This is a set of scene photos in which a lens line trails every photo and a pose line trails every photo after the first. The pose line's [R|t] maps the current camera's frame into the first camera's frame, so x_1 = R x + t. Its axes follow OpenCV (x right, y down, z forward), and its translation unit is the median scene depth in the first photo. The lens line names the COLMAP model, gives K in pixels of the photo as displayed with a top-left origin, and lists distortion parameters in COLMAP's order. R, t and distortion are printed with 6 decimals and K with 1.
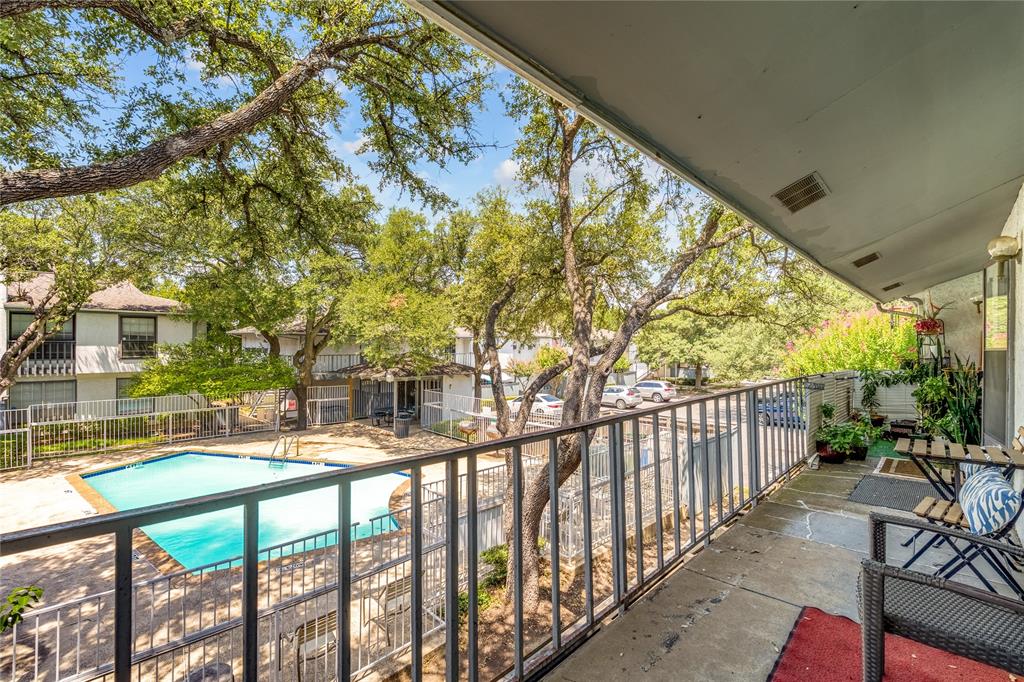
lens RADIAL K [[450.3, 0, 506.3], [0, 450.3, 340.8], [0, 0, 1]] dist [-0.008679, 0.001521]
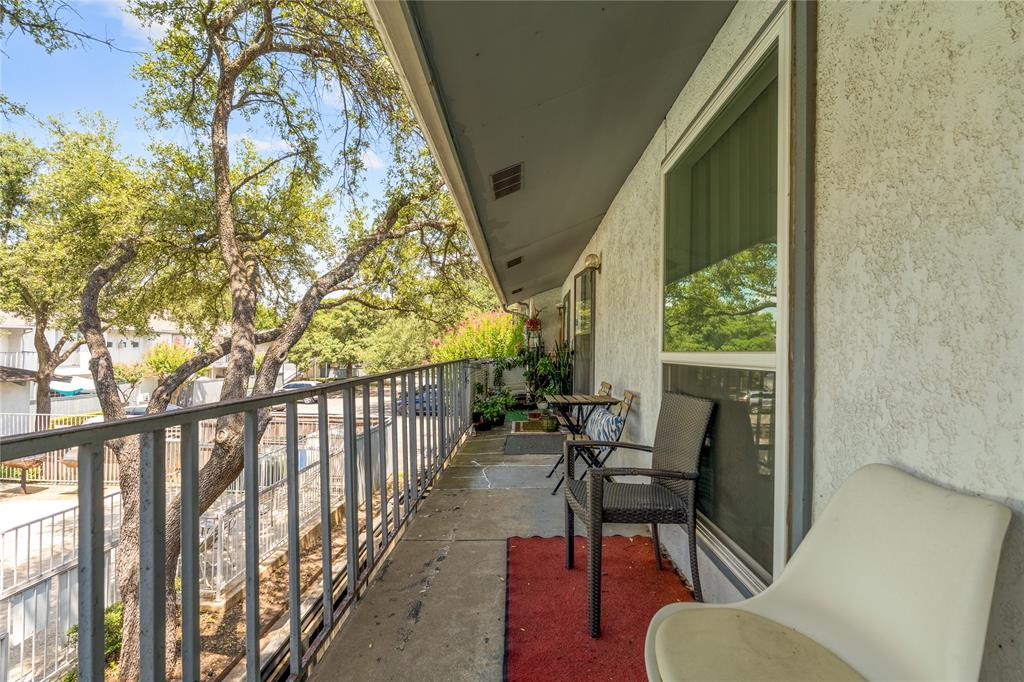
lens RADIAL K [[450.3, 0, 512.1], [0, 450.3, 342.7], [0, 0, 1]] dist [-0.008679, 0.001521]
pose [[0.726112, 0.013396, 0.687446, -0.036196], [-0.014138, 0.999890, -0.004552, 0.027258], [-0.687431, -0.006414, 0.726221, 0.044682]]
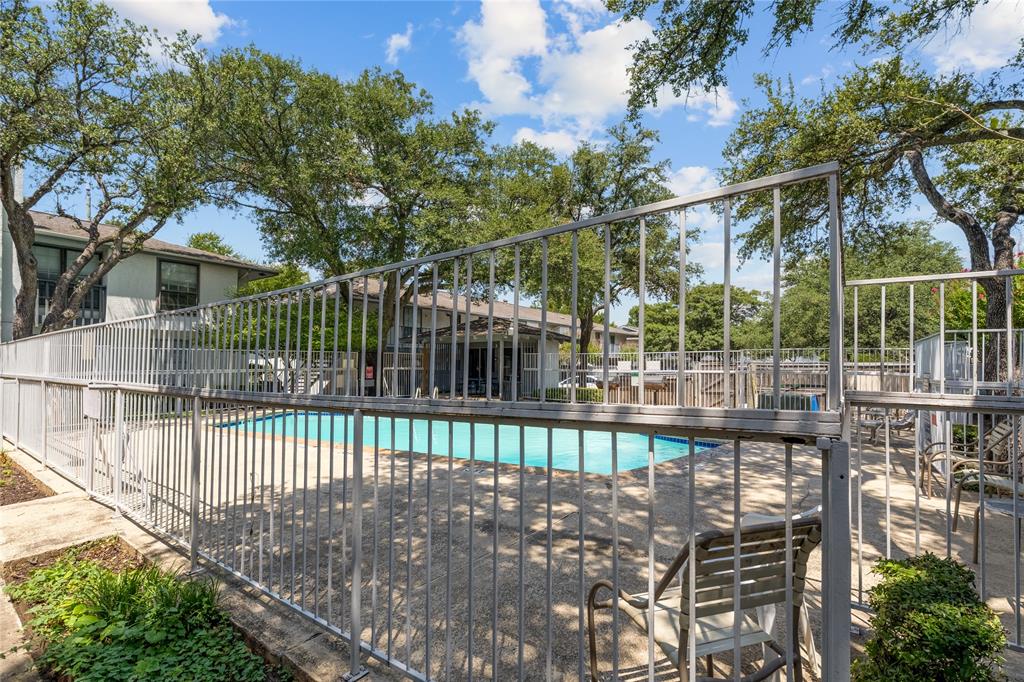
lens RADIAL K [[450.3, 0, 512.2], [0, 450.3, 349.0], [0, 0, 1]] dist [-0.008679, 0.001521]
pose [[0.988705, 0.009478, 0.149574, -0.940944], [-0.007769, 0.999898, -0.012004, 0.304286], [-0.149672, 0.010707, 0.988678, 0.262005]]
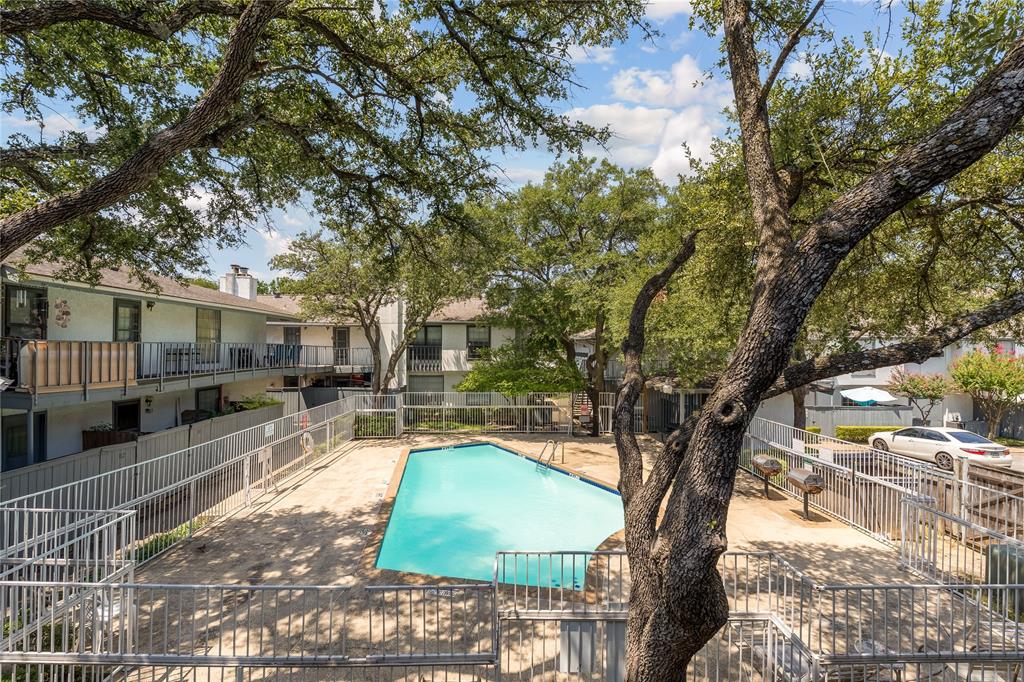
lens RADIAL K [[450.3, 0, 510.3], [0, 450.3, 341.0], [0, 0, 1]] dist [-0.008679, 0.001521]
pose [[0.721561, -0.011355, -0.692258, 0.250520], [0.002607, 0.999903, -0.013684, 0.010729], [0.692346, 0.008070, 0.721521, 0.441552]]
